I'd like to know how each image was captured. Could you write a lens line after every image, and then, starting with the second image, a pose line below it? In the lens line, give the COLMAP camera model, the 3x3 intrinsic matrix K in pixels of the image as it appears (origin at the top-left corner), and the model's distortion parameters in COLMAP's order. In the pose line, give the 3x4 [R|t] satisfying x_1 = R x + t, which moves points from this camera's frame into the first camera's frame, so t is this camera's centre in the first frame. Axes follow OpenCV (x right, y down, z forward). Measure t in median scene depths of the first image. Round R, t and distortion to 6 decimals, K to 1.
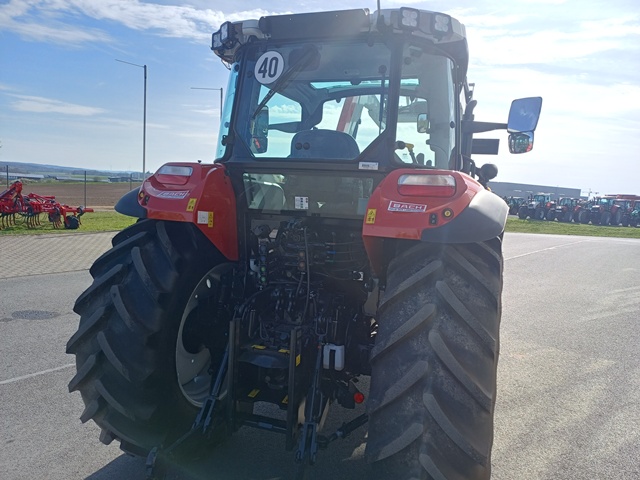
lens RADIAL K [[473.3, 0, 321.3], [0, 473.3, 250.9], [0, 0, 1]] dist [0.101948, -0.125417]
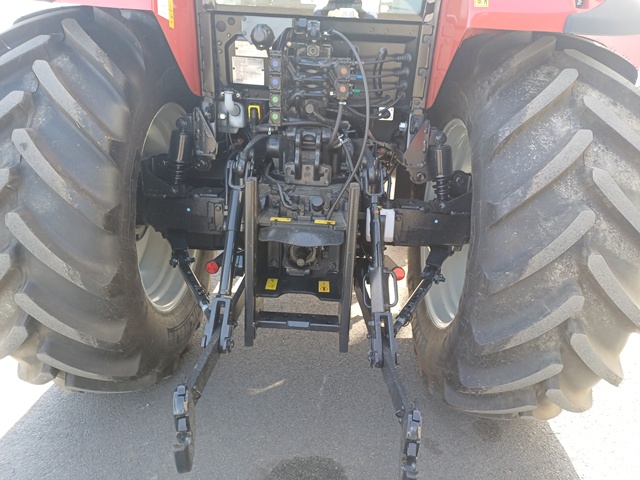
lens RADIAL K [[473.3, 0, 321.3], [0, 473.3, 250.9], [0, 0, 1]] dist [0.101948, -0.125417]
pose [[0.951455, -0.100444, 0.290938, -0.278718], [0.024727, 0.967142, 0.253033, 0.076567], [-0.306794, -0.233555, 0.922675, 0.352306]]
